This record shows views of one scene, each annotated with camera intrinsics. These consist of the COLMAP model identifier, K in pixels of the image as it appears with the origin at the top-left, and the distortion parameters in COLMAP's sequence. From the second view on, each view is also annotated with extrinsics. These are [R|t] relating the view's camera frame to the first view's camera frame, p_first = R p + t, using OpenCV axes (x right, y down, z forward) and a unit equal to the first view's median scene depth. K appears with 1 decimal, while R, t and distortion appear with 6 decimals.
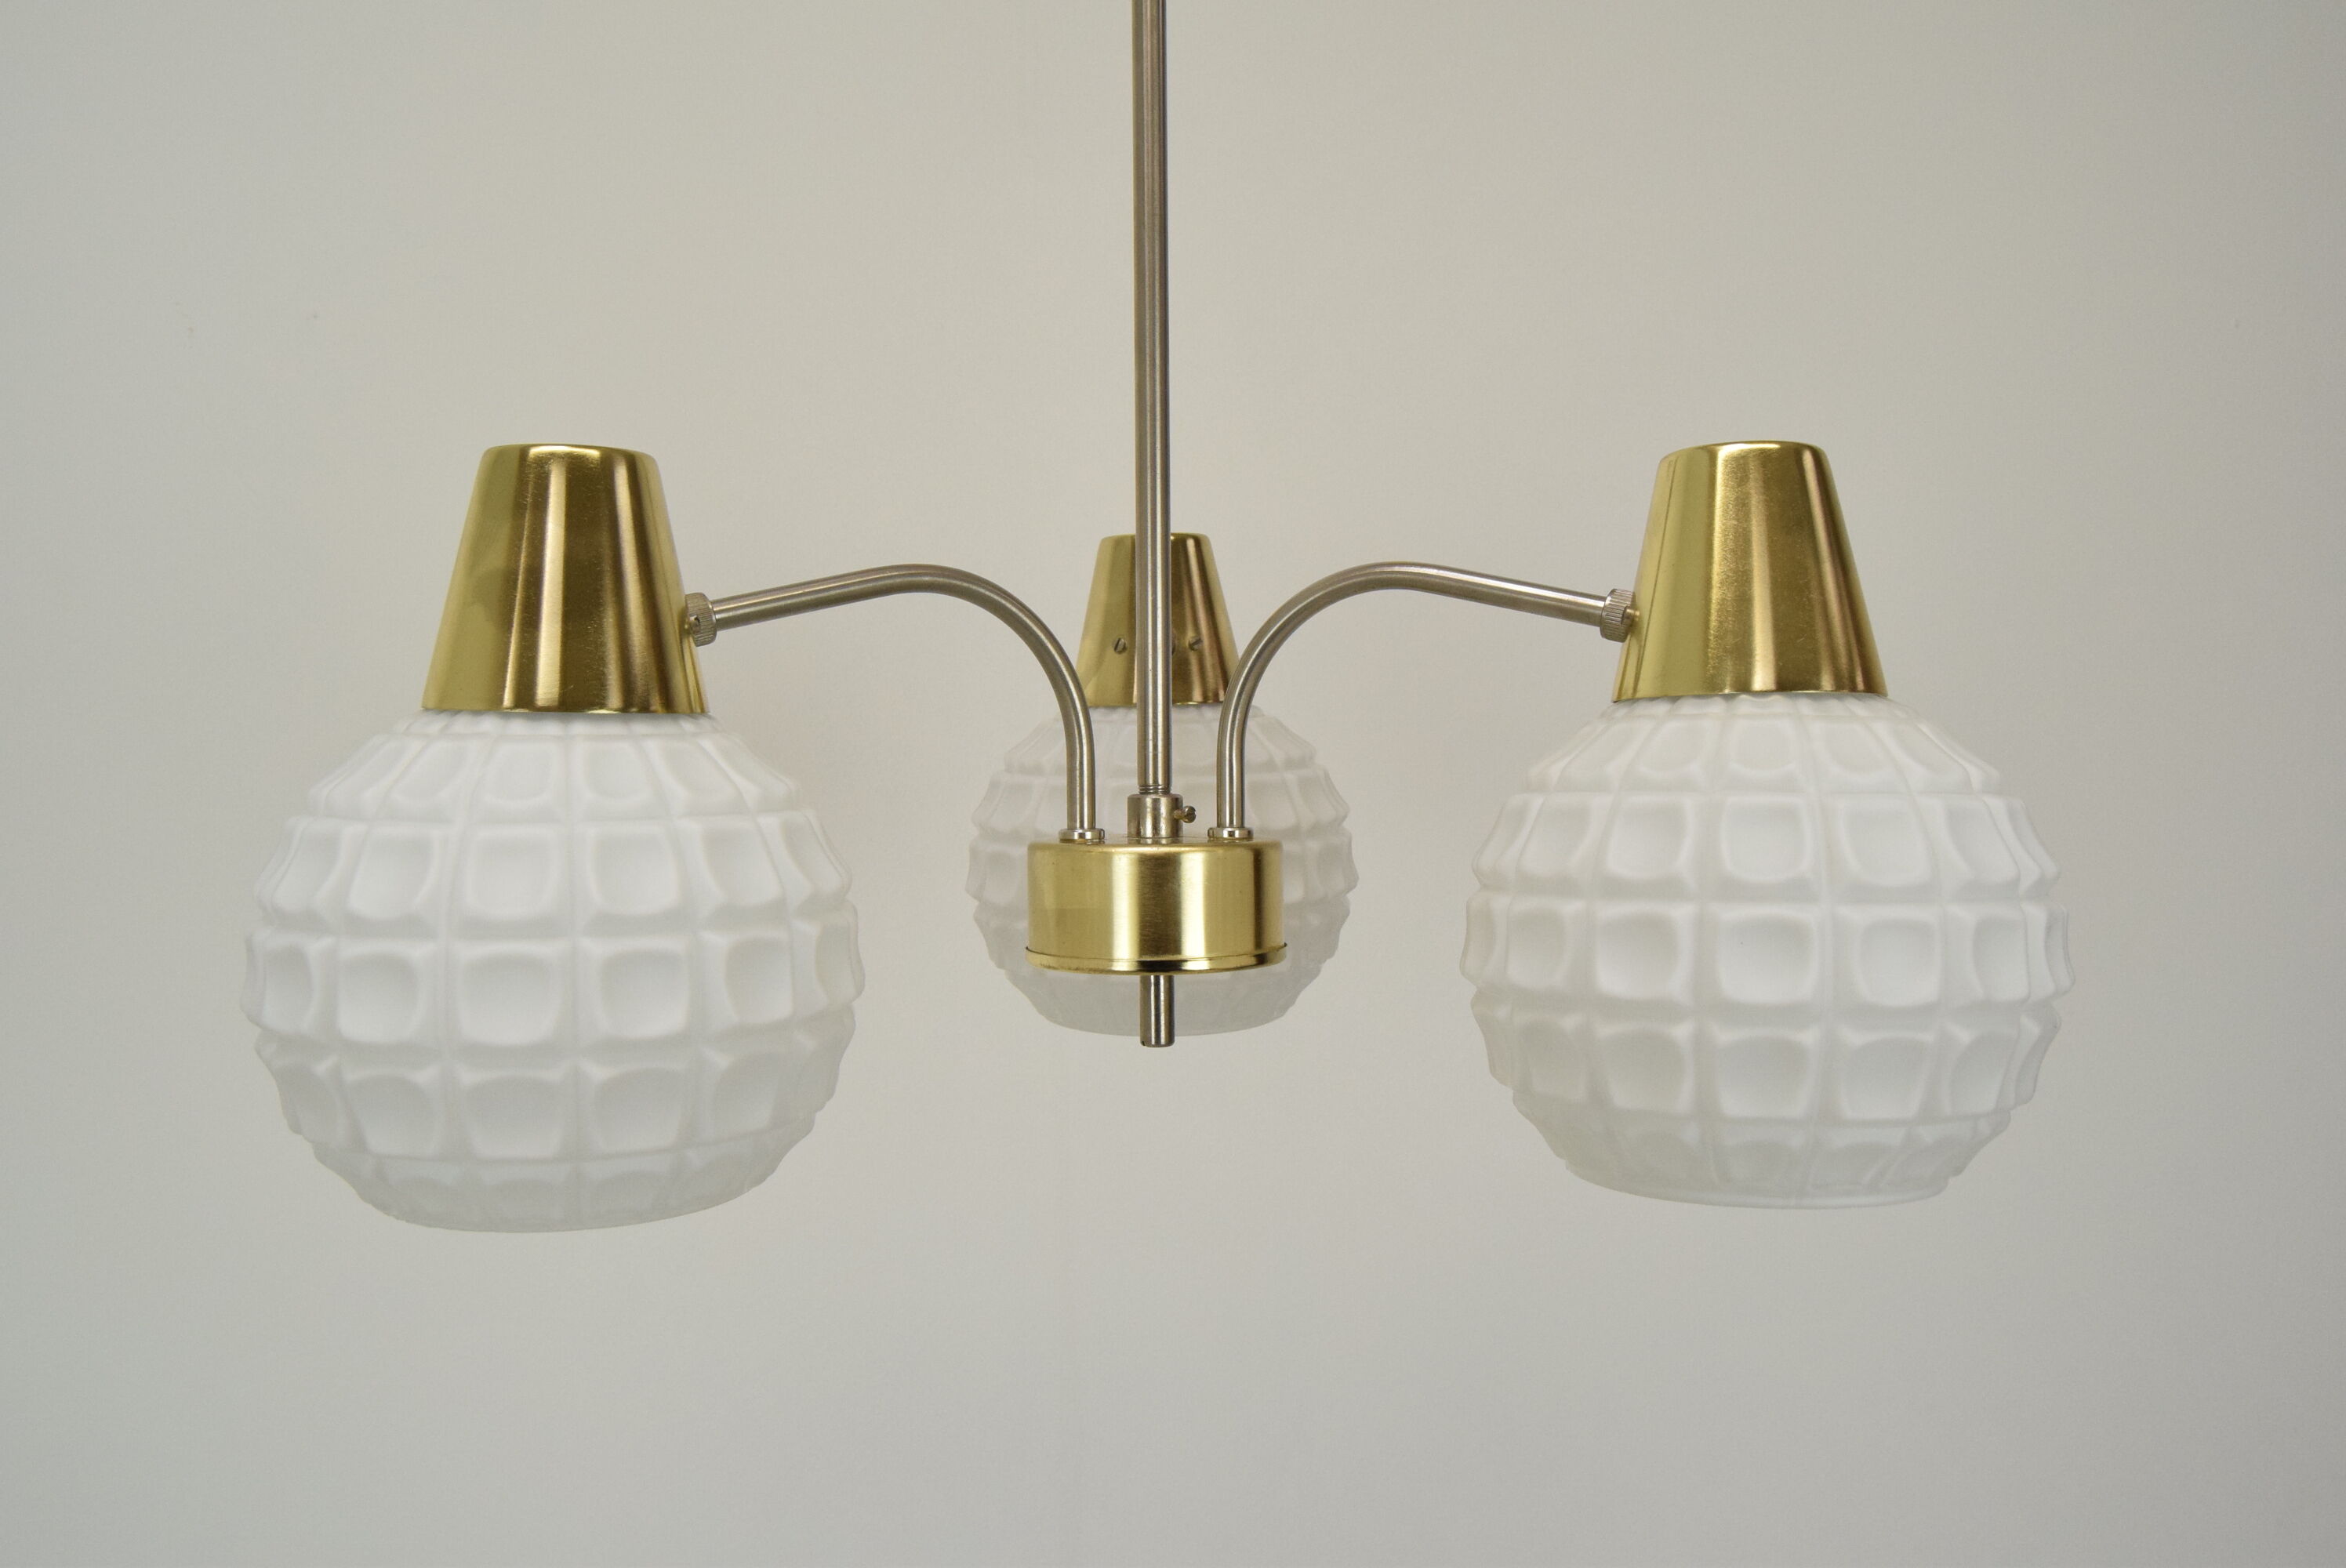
lens RADIAL K [[2345.9, 0, 1173.0], [0, 2345.9, 784.0], [0, 0, 1]] dist [-0.017682, -0.002492]
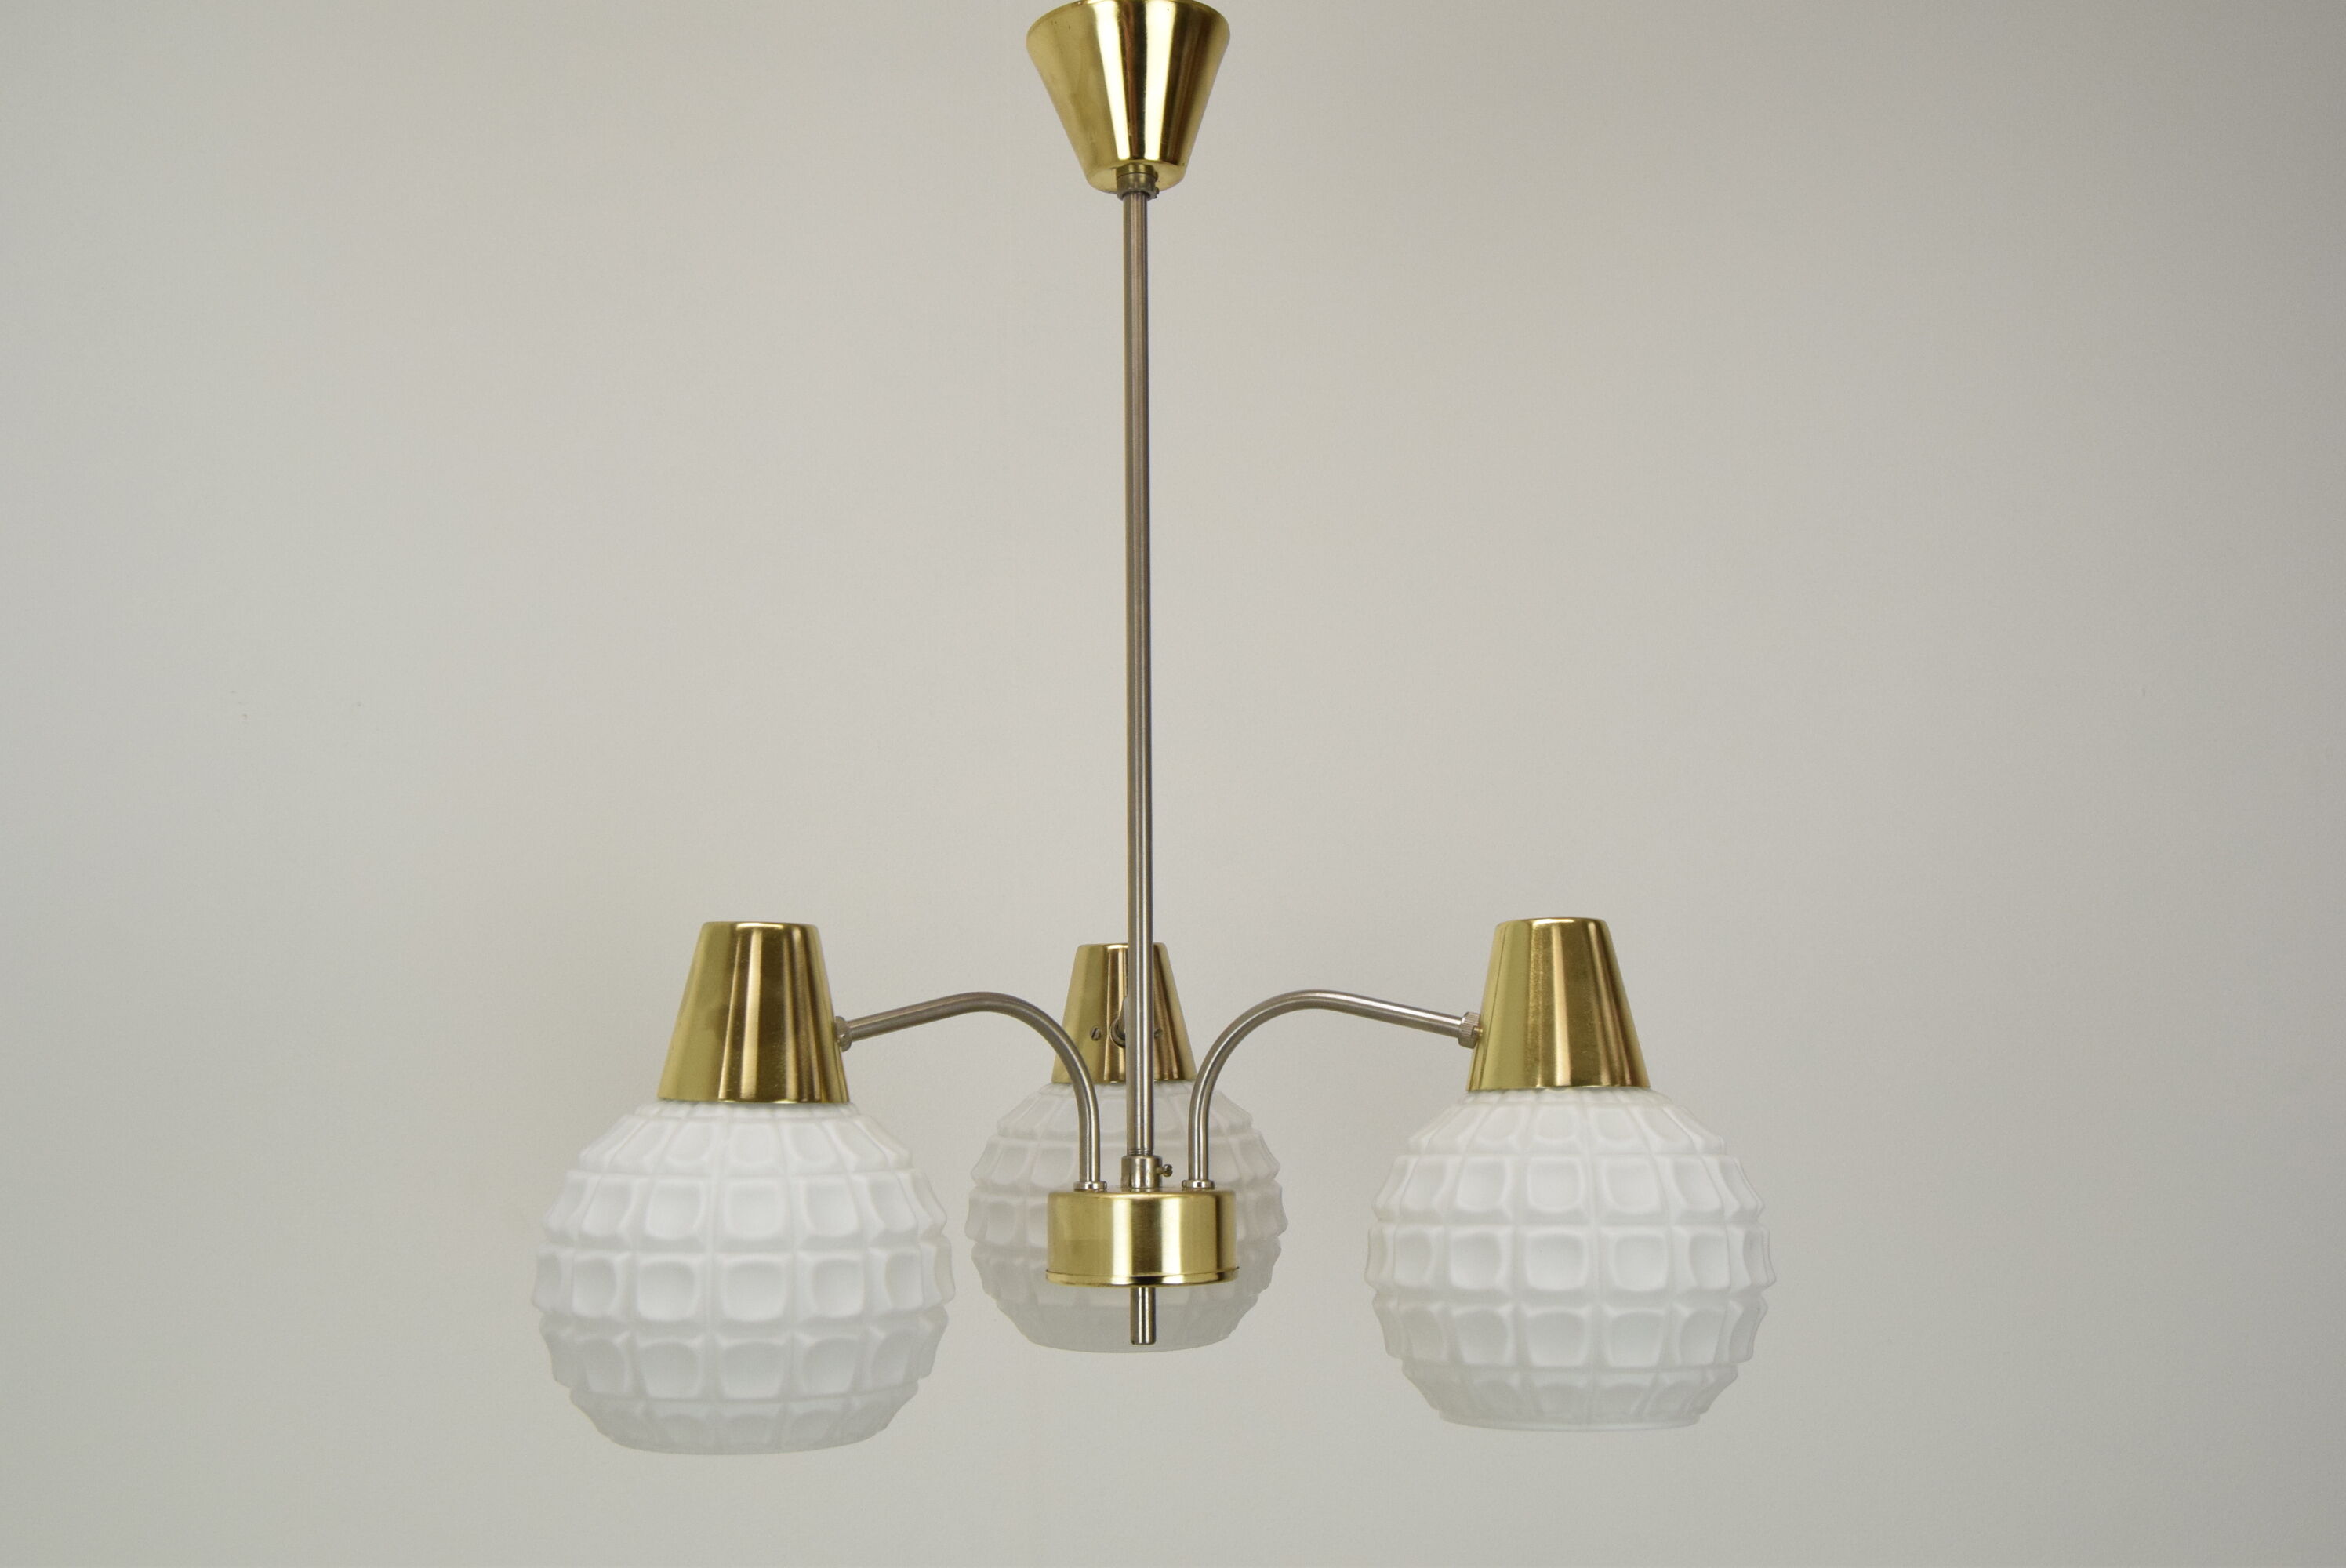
lens RADIAL K [[2599.7, 0, 1173.0], [0, 2599.7, 784.0], [0, 0, 1]] dist [-0.030055, -0.008631]
pose [[0.999141, 0.002447, 0.041359, -0.066629], [0.003145, 0.990895, -0.134600, -0.008024], [-0.041312, 0.134615, 0.990036, -0.661966]]
